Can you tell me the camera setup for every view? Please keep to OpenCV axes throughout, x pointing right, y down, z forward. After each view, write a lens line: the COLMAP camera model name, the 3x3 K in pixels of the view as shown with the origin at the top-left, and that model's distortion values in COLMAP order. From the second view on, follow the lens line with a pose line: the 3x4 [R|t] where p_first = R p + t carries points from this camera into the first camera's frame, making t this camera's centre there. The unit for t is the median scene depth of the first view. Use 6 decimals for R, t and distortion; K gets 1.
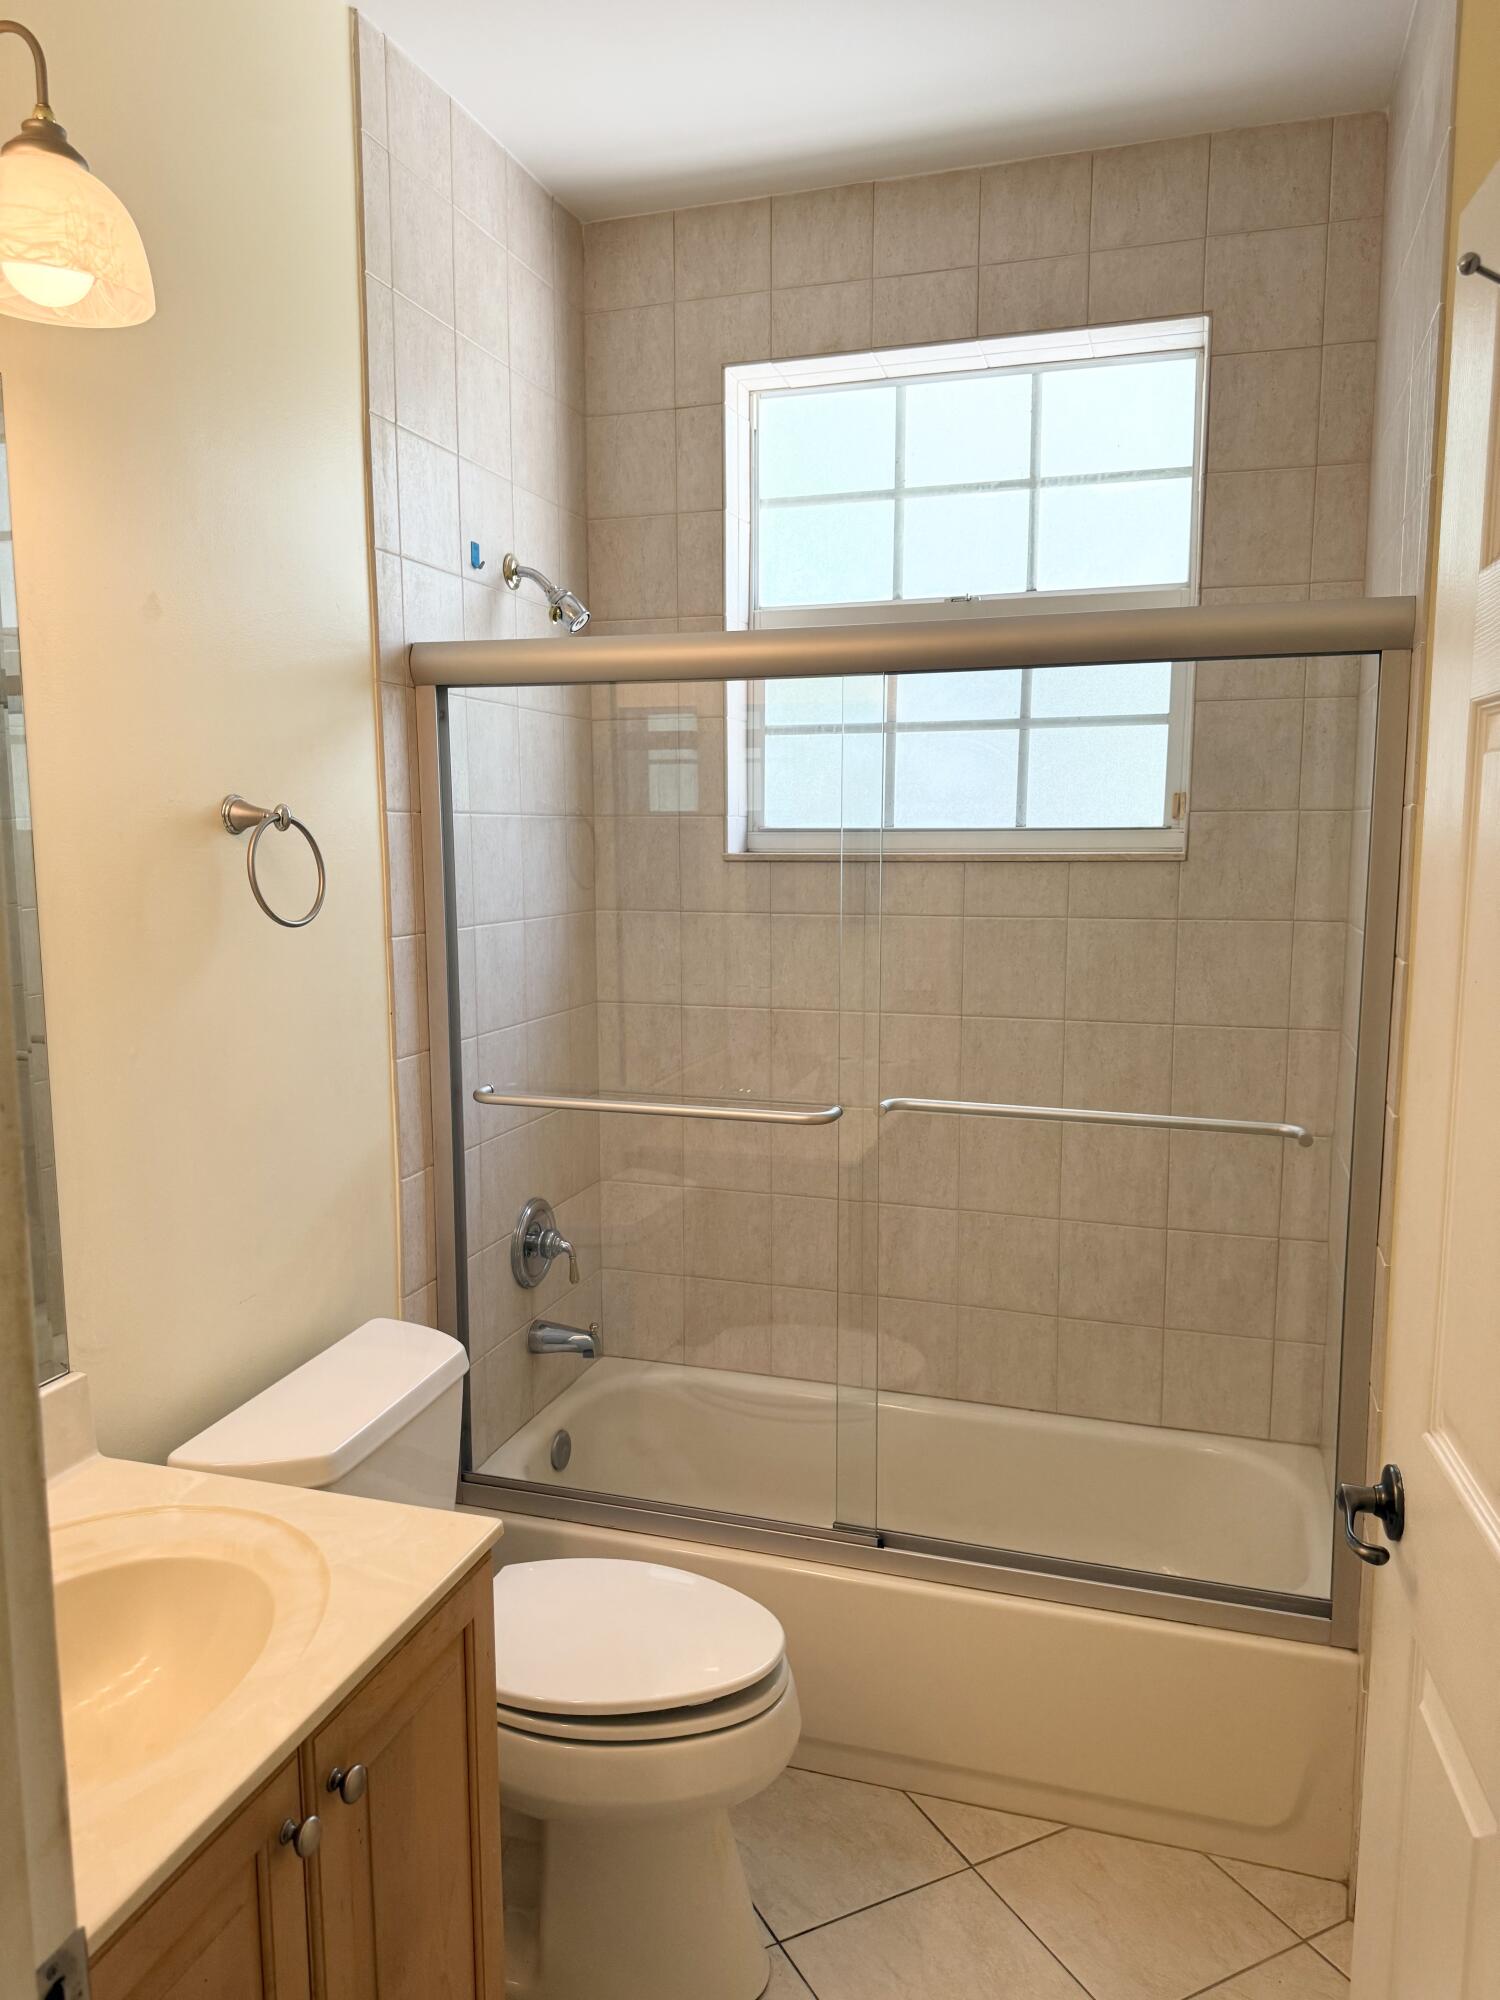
lens RADIAL K [[1449.6, 0, 750.0], [0, 1449.6, 1000.0], [0, 0, 1]] dist [0.072686, -0.071768]
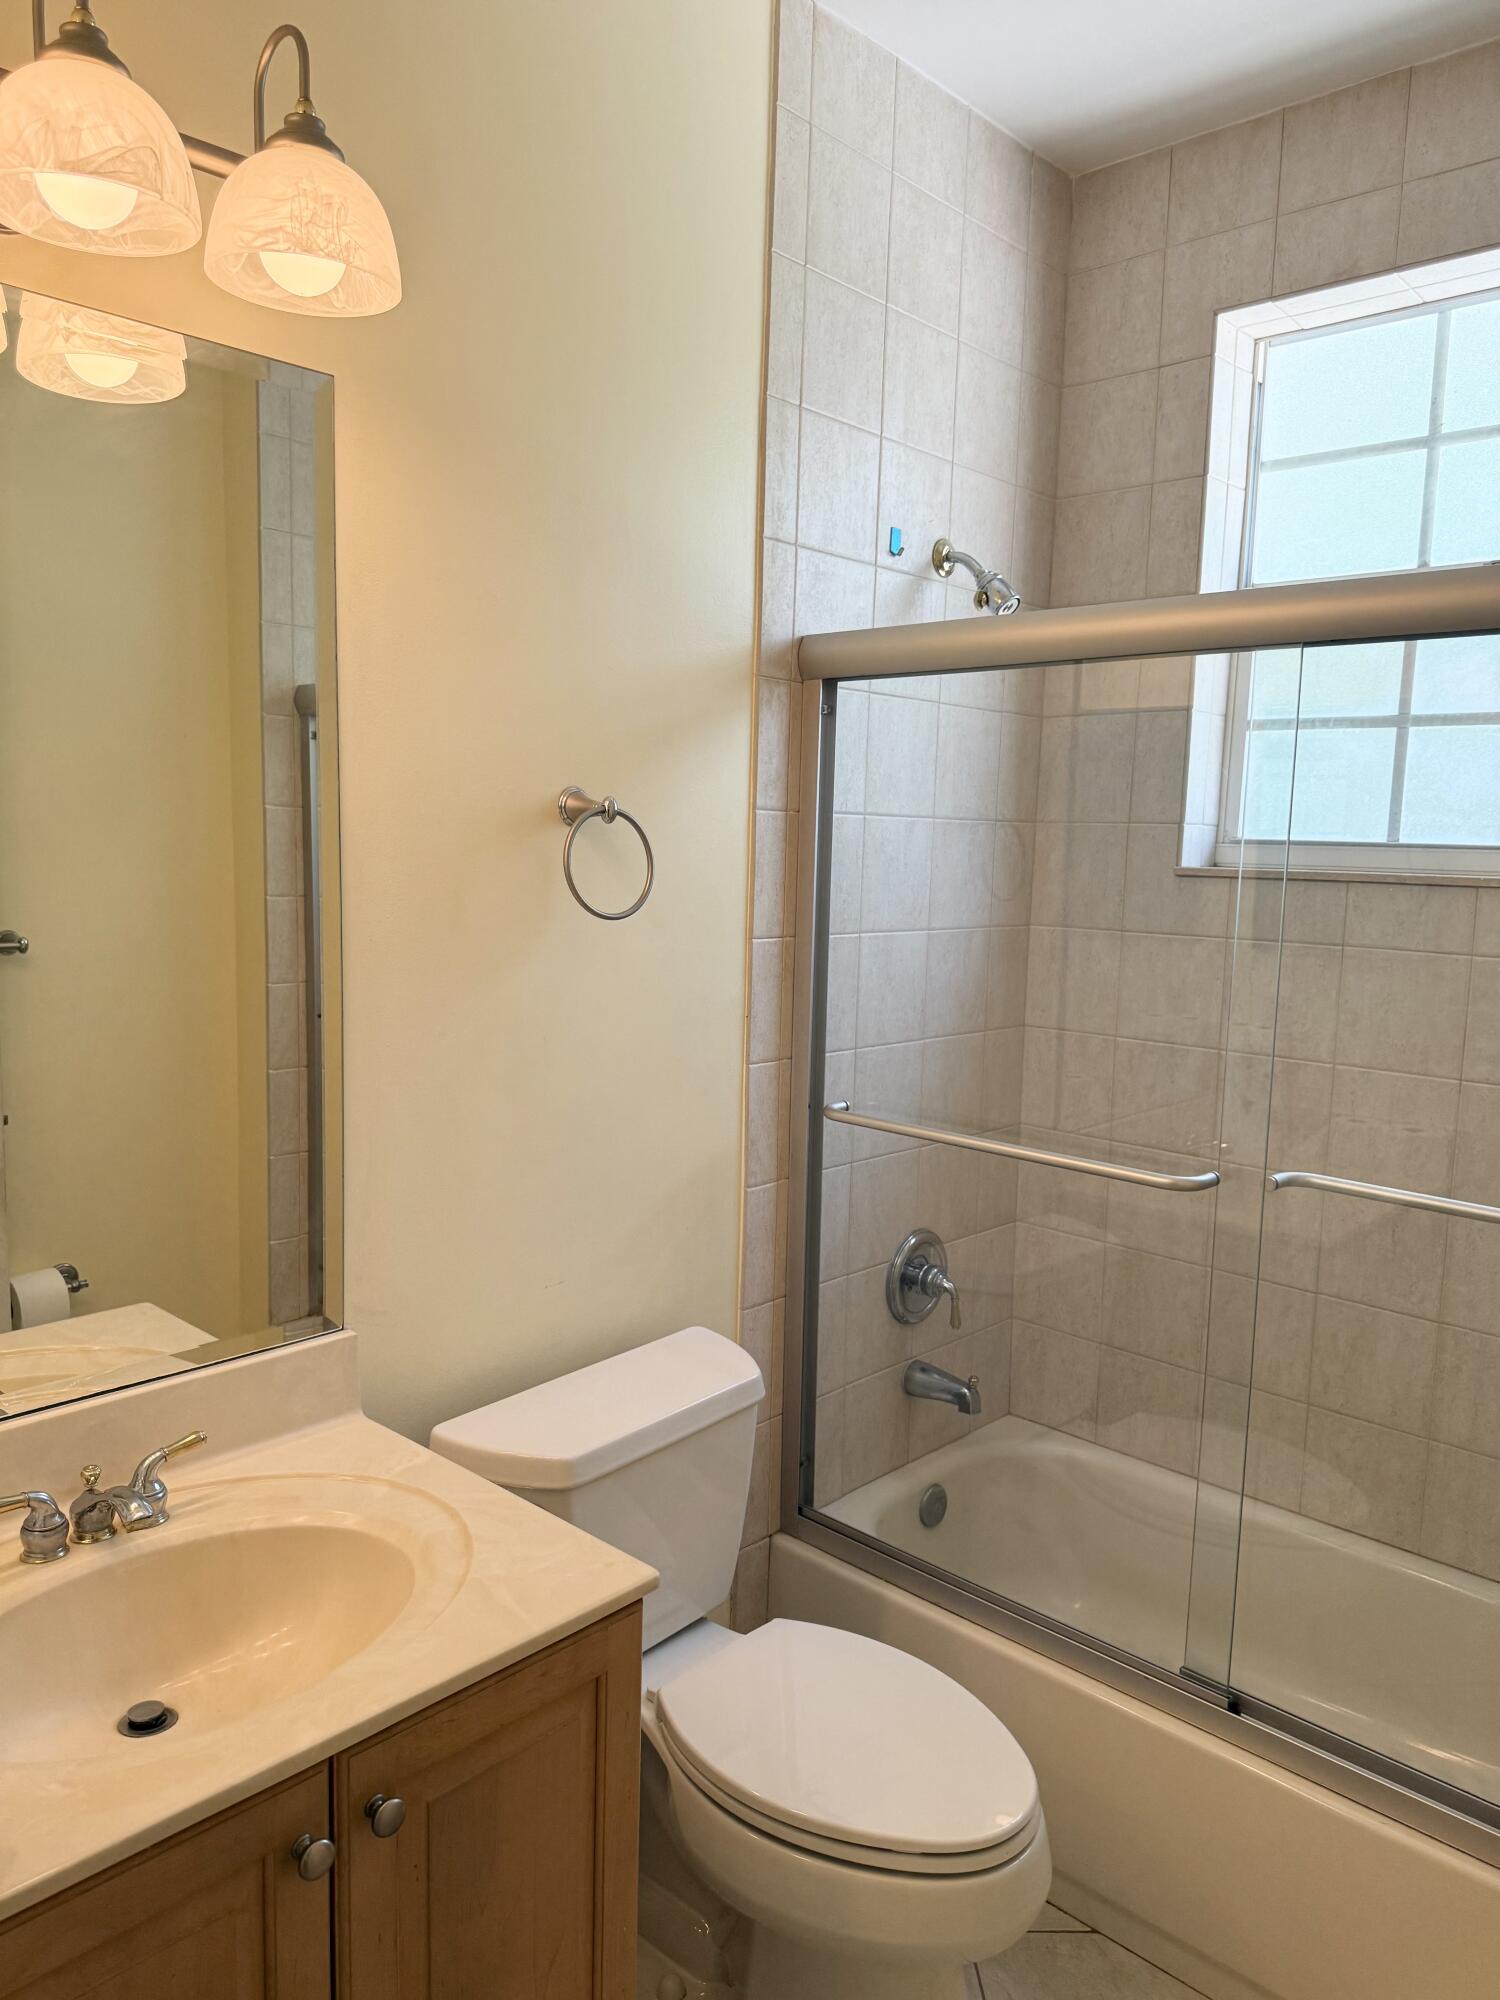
lens RADIAL K [[1449.6, 0, 750.0], [0, 1449.6, 1000.0], [0, 0, 1]] dist [0.072686, -0.071768]
pose [[0.904748, 0.078737, -0.418607, 0.141687], [-0.084042, 0.996445, 0.005783, -0.006956], [0.417574, 0.029948, 0.908149, 0.109655]]
